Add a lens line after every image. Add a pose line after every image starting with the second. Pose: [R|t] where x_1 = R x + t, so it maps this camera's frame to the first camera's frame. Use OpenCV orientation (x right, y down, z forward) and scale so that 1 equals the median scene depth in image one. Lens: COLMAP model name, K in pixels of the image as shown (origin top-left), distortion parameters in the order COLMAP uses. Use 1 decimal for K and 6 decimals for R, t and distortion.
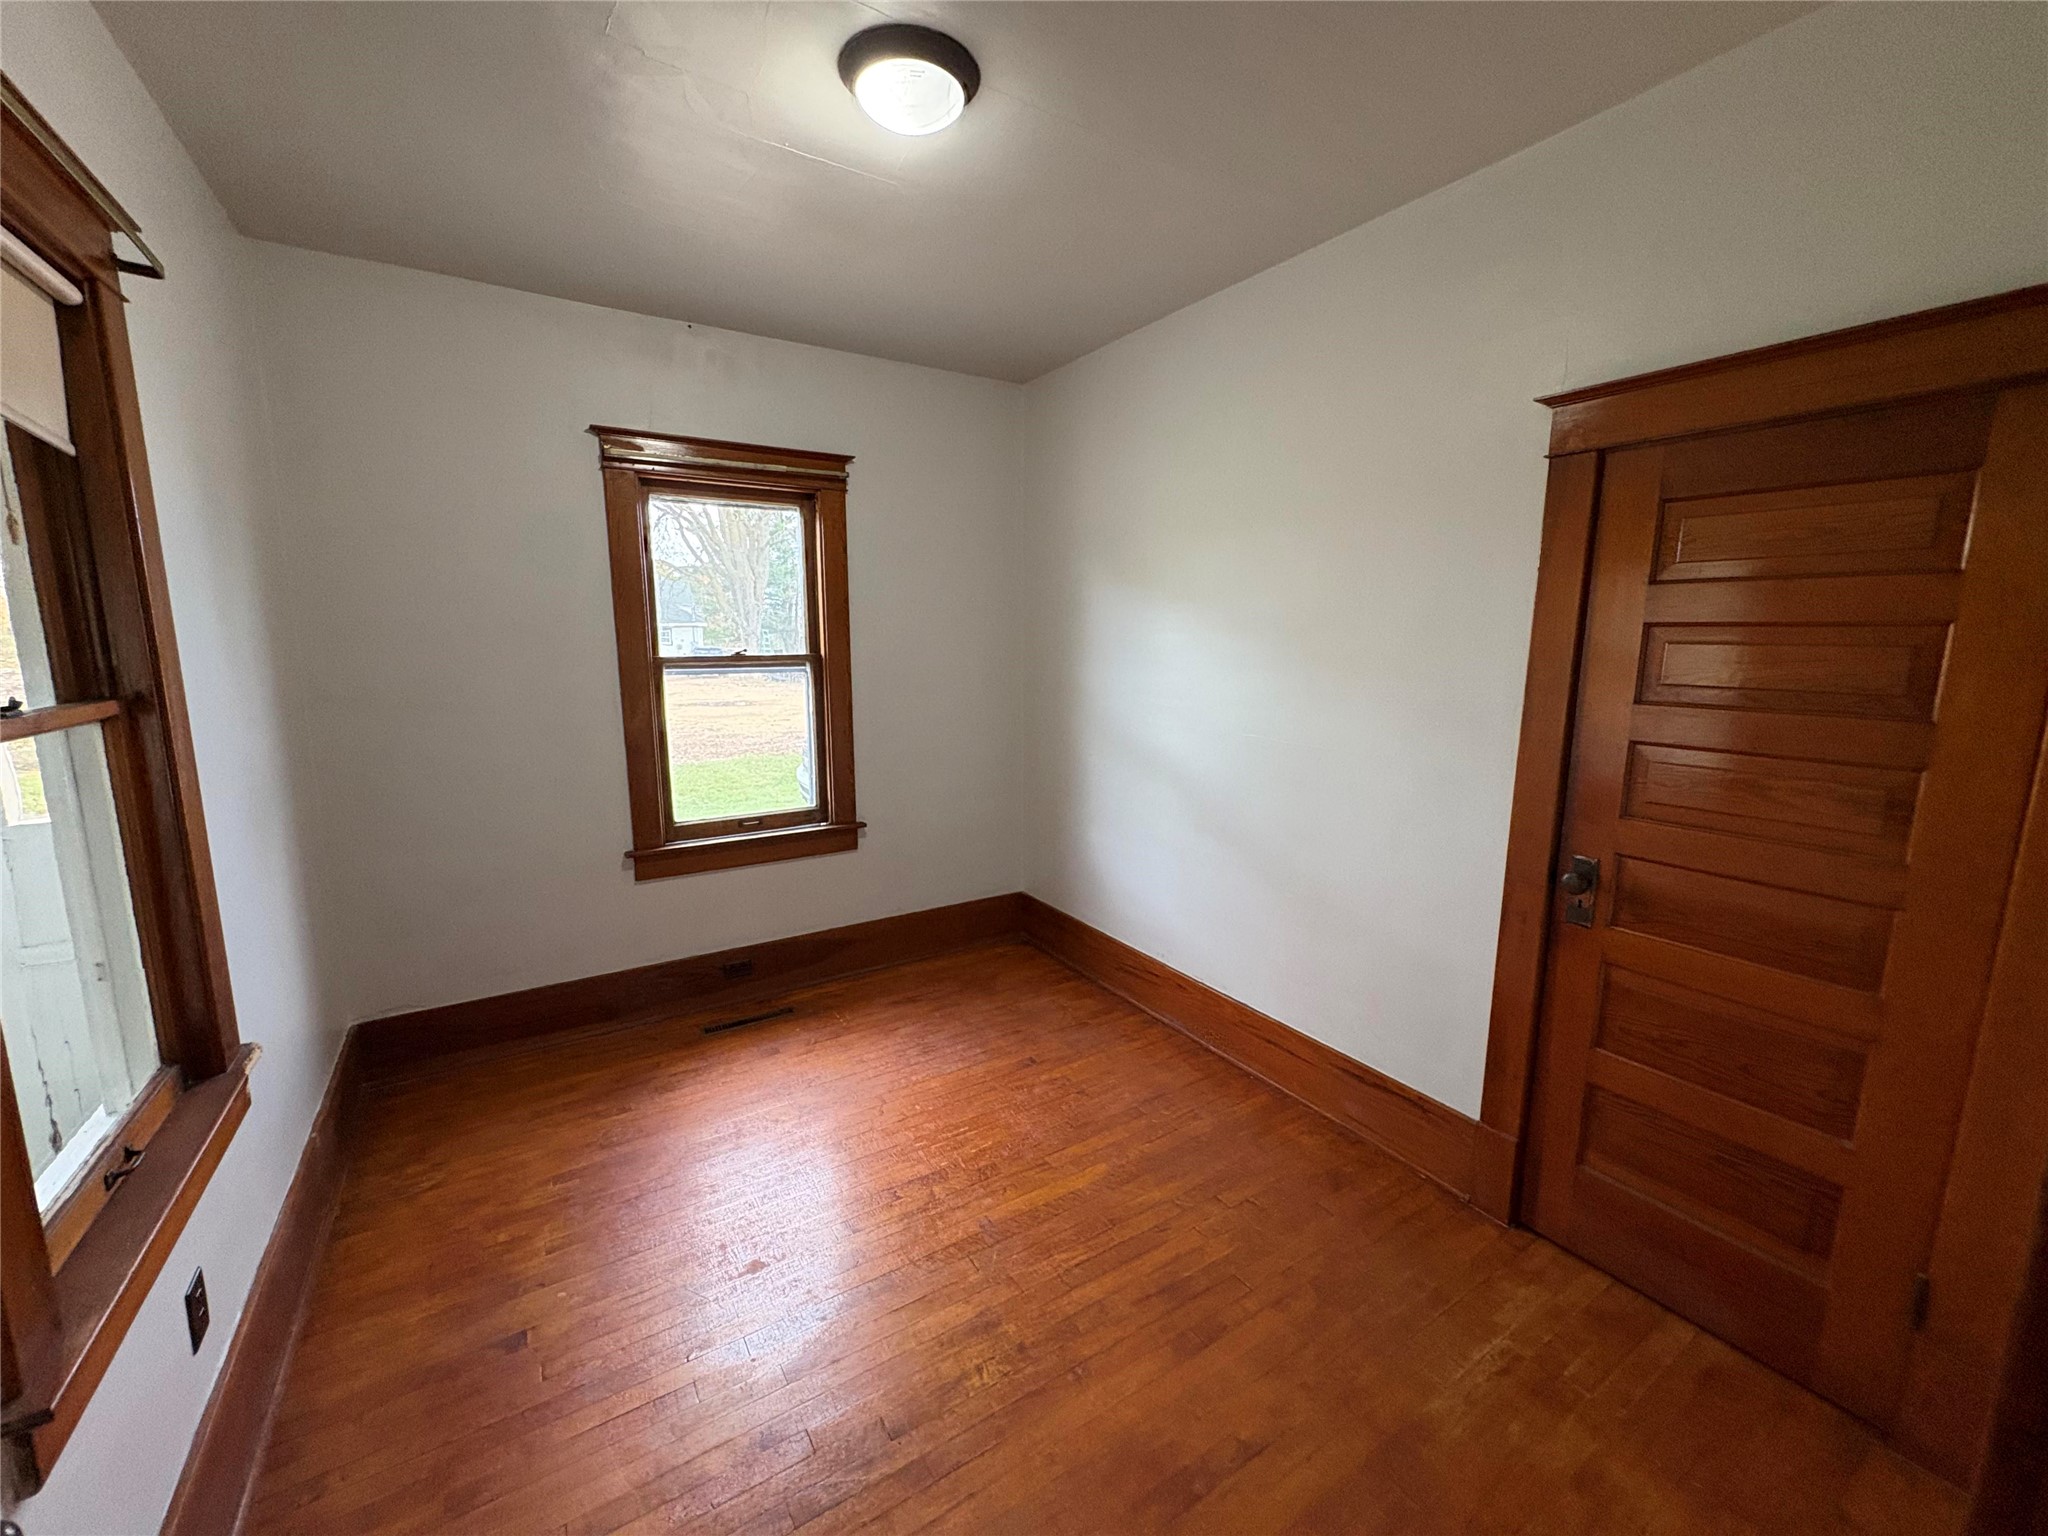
lens RADIAL K [[813.2, 0, 1024.0], [0, 813.2, 768.0], [0, 0, 1]] dist [0.000142, -0.000775]
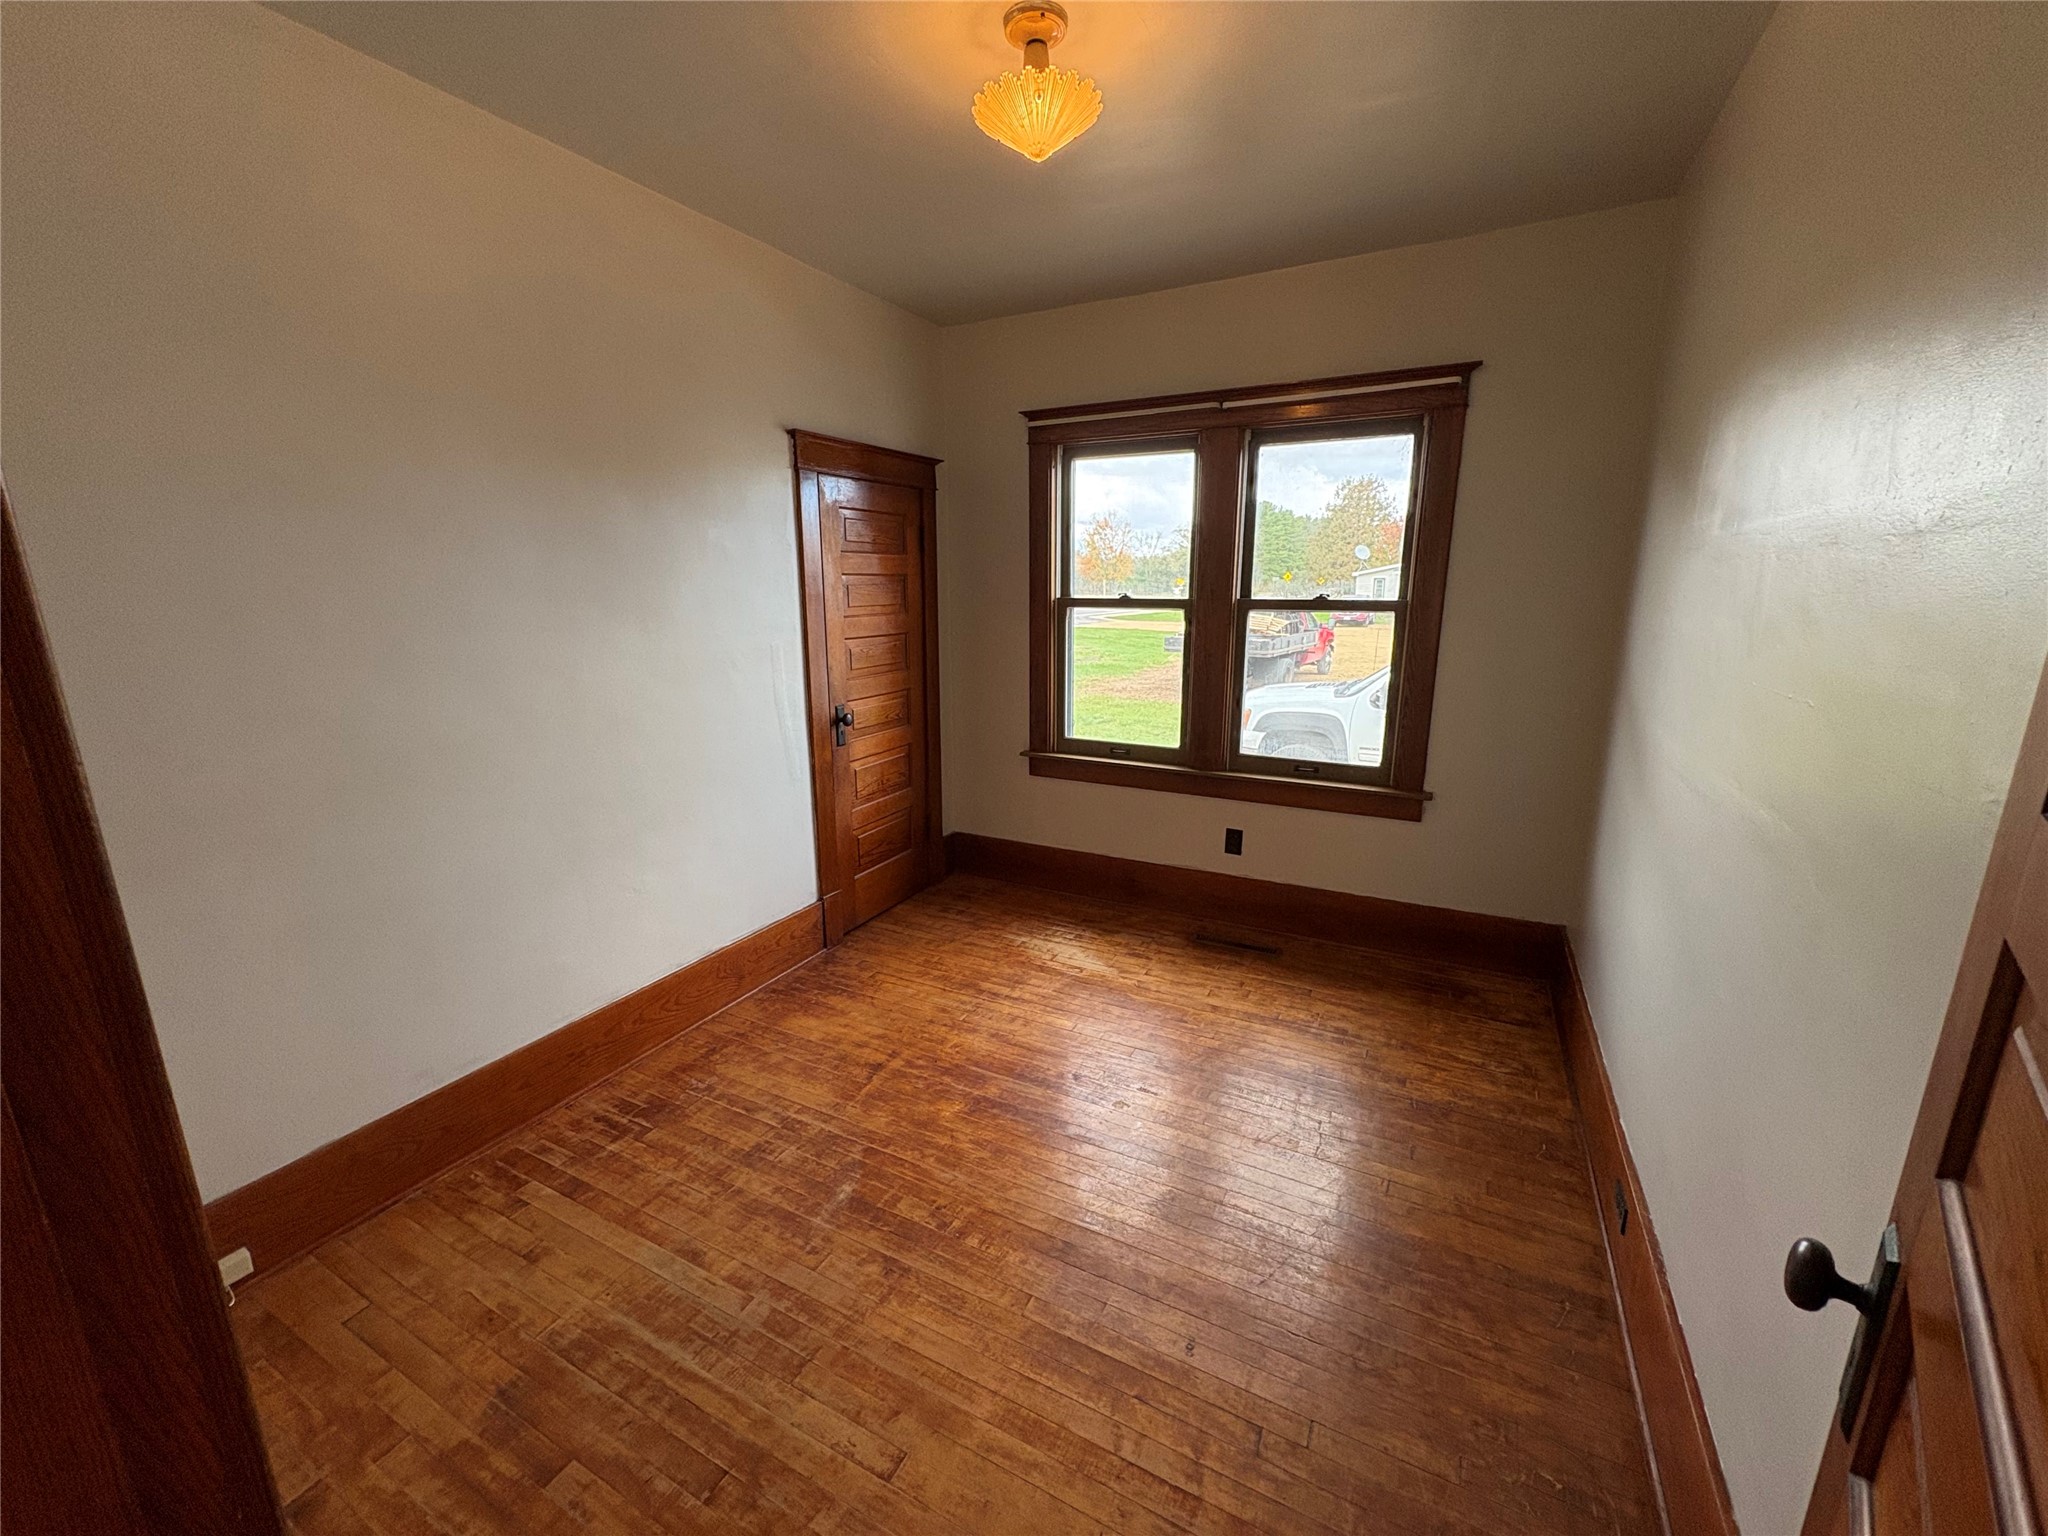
lens RADIAL K [[813.2, 0, 1024.0], [0, 813.2, 768.0], [0, 0, 1]] dist [0.000142, -0.000775]
pose [[0.521812, 0.191890, -0.831198, 0.315142], [-0.134853, 0.980676, 0.141739, -0.028241], [0.842334, 0.038129, 0.537605, 0.170231]]
